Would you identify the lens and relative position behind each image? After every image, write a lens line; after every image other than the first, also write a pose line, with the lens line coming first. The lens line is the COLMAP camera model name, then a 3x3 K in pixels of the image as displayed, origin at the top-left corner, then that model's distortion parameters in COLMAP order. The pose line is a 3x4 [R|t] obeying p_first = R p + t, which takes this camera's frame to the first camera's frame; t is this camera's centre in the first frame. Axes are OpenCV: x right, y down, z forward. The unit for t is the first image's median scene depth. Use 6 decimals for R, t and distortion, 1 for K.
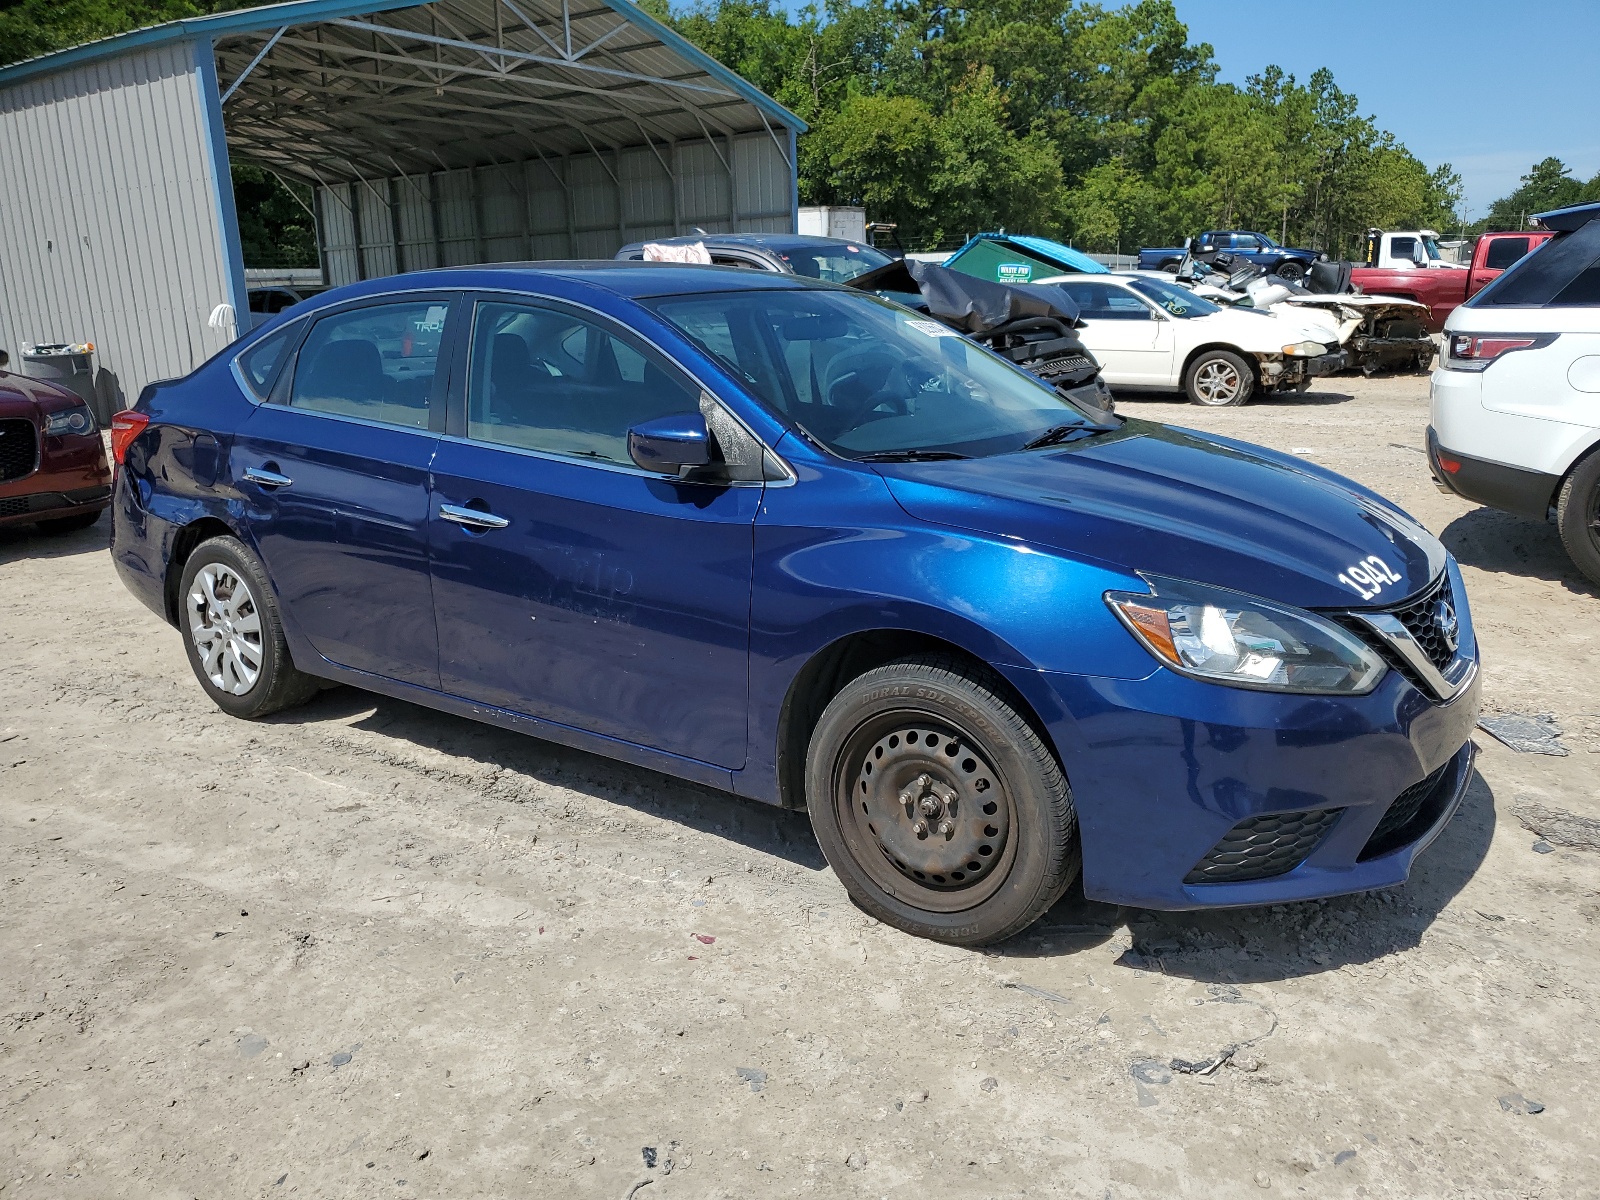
lens RADIAL K [[1225.8, 0, 802.1], [0, 1225.8, 602.2], [0, 0, 1]] dist [-0.011121, -0.000936]
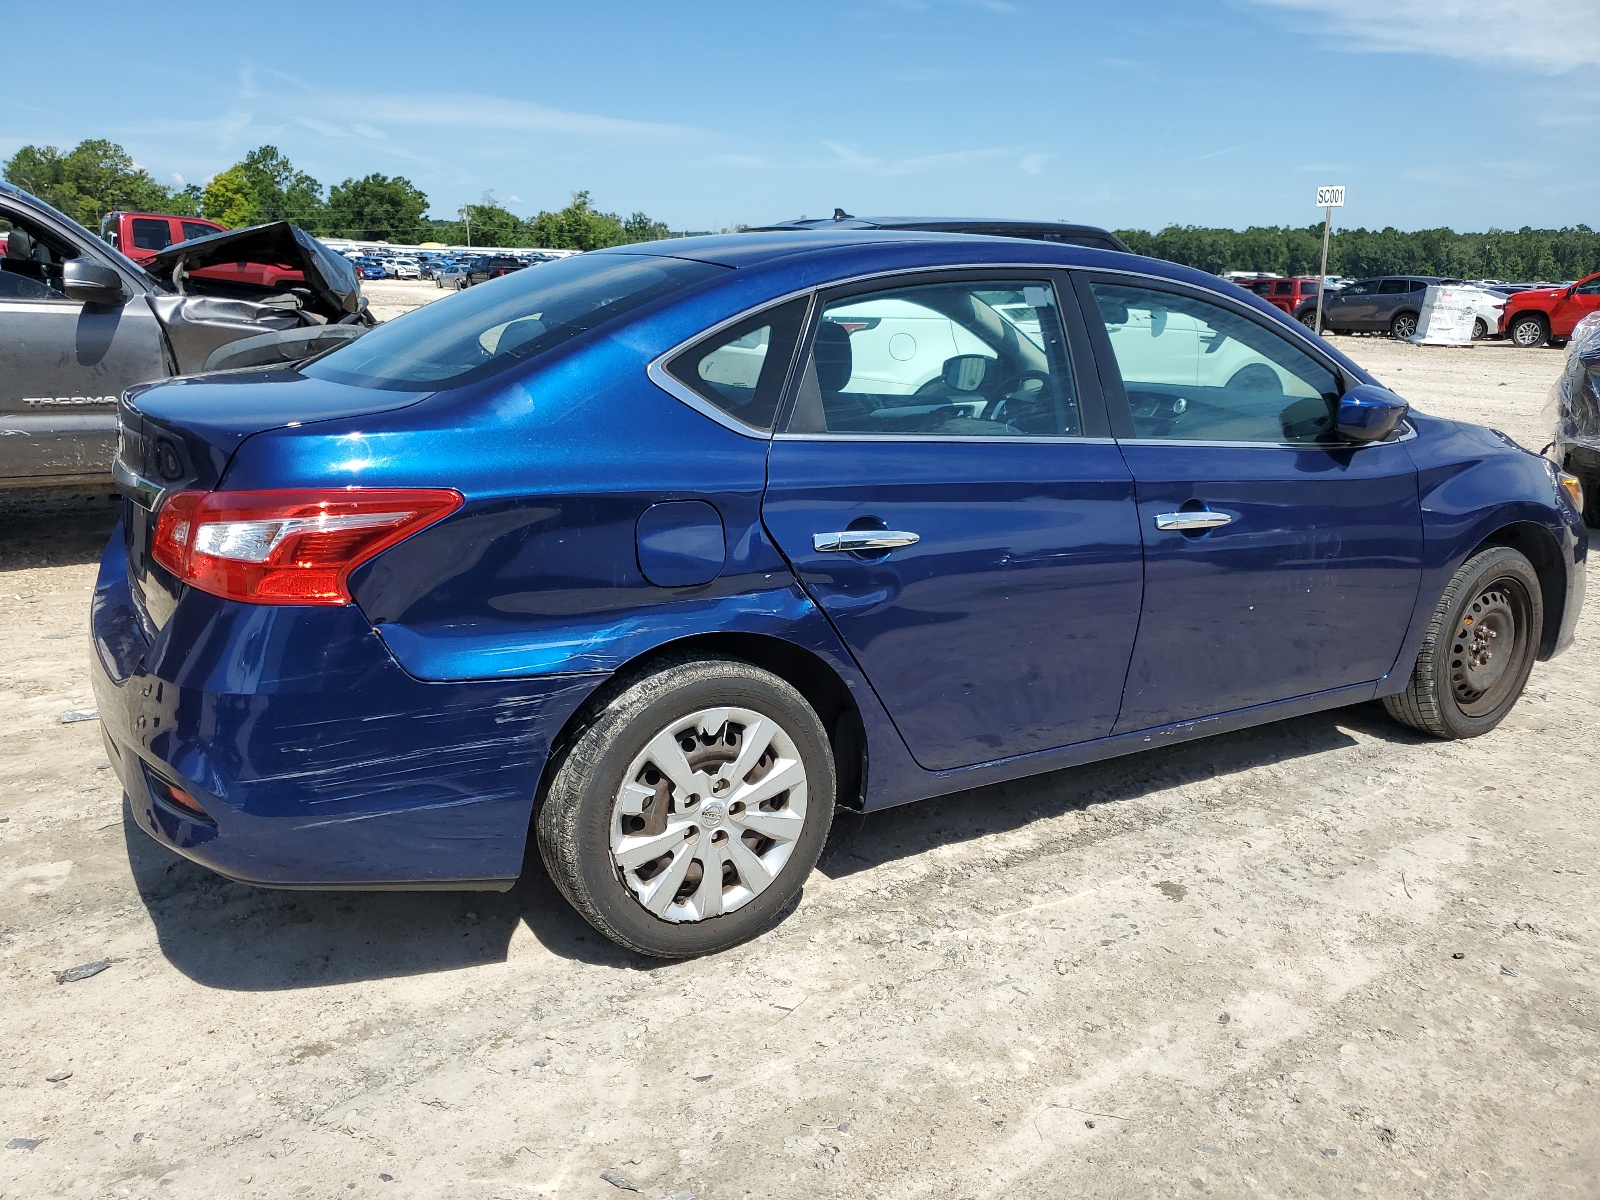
lens RADIAL K [[1225.8, 0, 805.4], [0, 1225.8, 596.6], [0, 0, 1]] dist [-0.011121, -0.000936]
pose [[0.423885, -0.203552, 0.882546, -0.280049], [0.200297, 0.971360, 0.127835, -0.043556], [-0.883291, 0.122584, 0.452516, 0.195420]]
